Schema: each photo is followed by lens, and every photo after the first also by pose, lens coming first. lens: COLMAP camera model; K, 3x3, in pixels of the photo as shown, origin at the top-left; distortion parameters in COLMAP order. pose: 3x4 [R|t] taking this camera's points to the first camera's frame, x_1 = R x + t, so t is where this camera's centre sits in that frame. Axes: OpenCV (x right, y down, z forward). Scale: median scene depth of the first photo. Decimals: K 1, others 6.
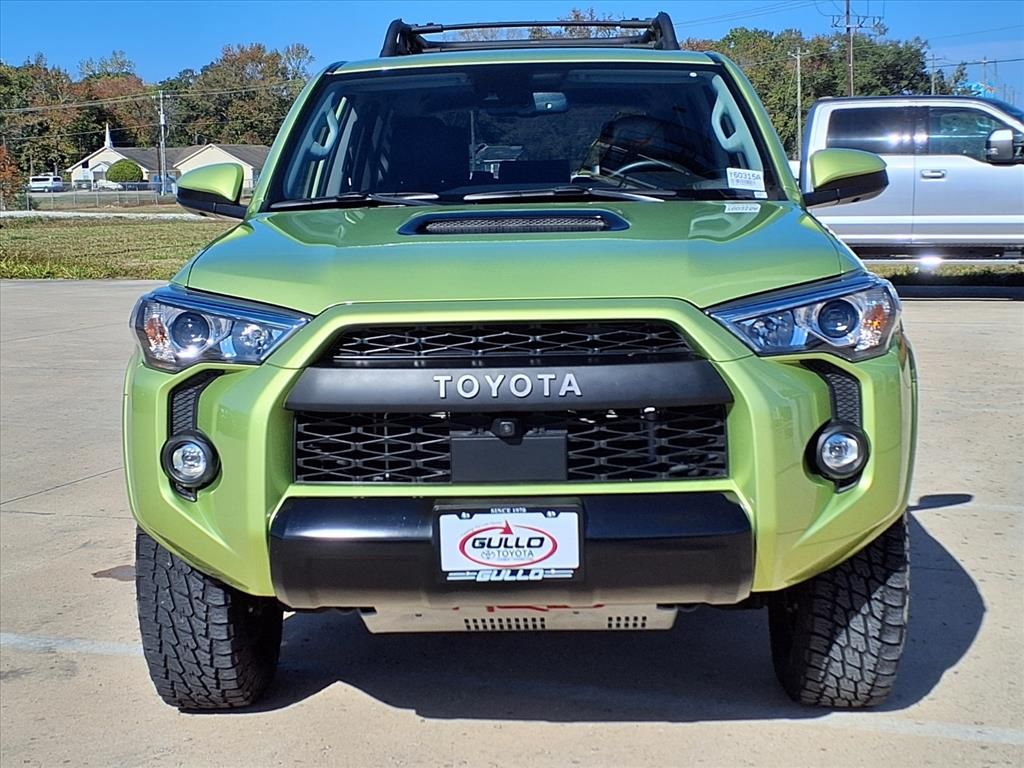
lens RADIAL K [[1441.7, 0, 321.6], [0, 1441.7, 339.0], [0, 0, 1]] dist [0.161071, -0.034502]
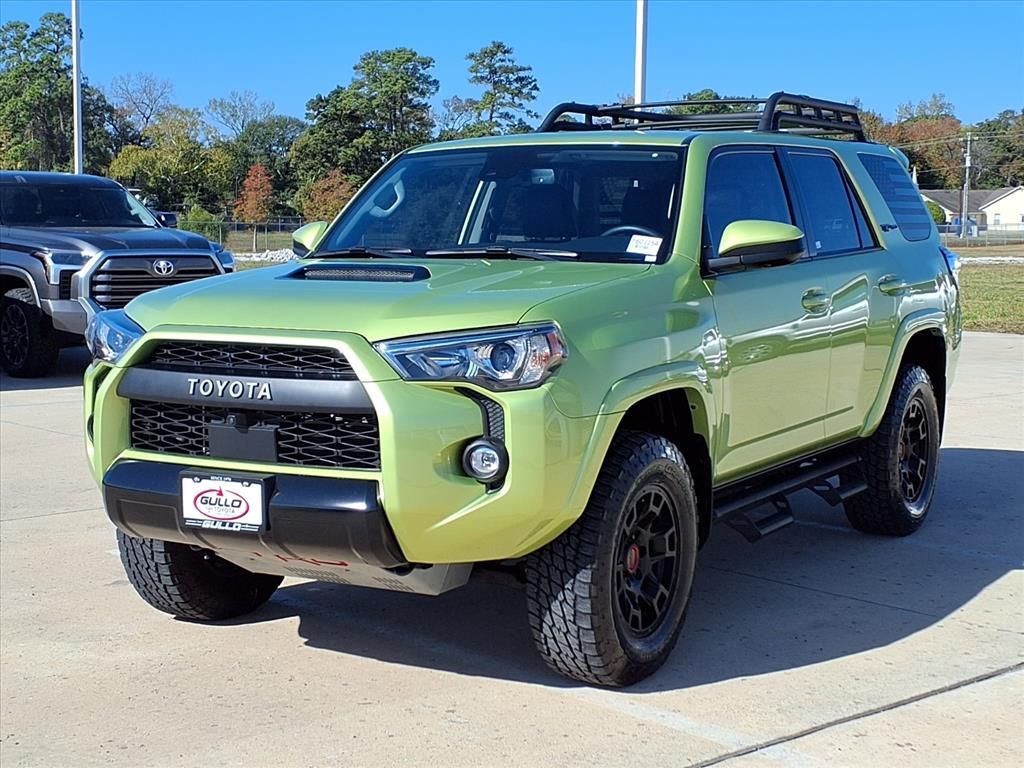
lens RADIAL K [[1375.7, 0, 485.9], [0, 1375.7, 344.7], [0, 0, 1]] dist [0.292264, -0.920707]
pose [[0.893947, 0.057764, -0.444434, 0.870245], [-0.066541, 0.997775, -0.004160, -0.019344], [0.443205, 0.033292, 0.895802, -0.078685]]
